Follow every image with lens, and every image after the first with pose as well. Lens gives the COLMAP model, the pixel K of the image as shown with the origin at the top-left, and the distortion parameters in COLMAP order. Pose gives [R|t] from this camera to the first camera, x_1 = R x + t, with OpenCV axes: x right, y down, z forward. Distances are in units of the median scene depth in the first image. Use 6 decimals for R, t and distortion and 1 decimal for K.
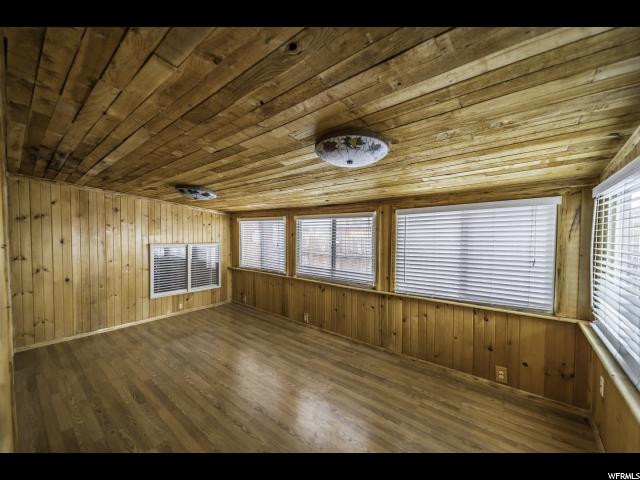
lens RADIAL K [[237.5, 0, 317.9], [0, 237.5, 244.0], [0, 0, 1]] dist [0.023994, -0.000251]
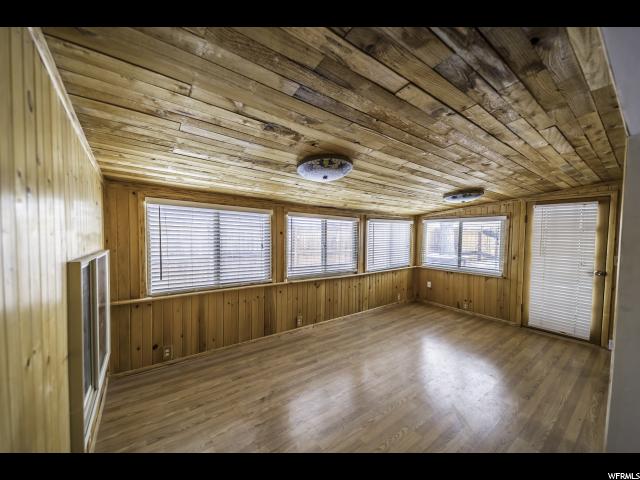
lens RADIAL K [[237.5, 0, 317.9], [0, 237.5, 244.0], [0, 0, 1]] dist [0.023994, -0.000251]
pose [[0.268437, -0.046672, 0.962166, -1.034779], [0.015692, 0.998905, 0.044076, -0.041360], [-0.963169, 0.003267, 0.268876, 0.756115]]
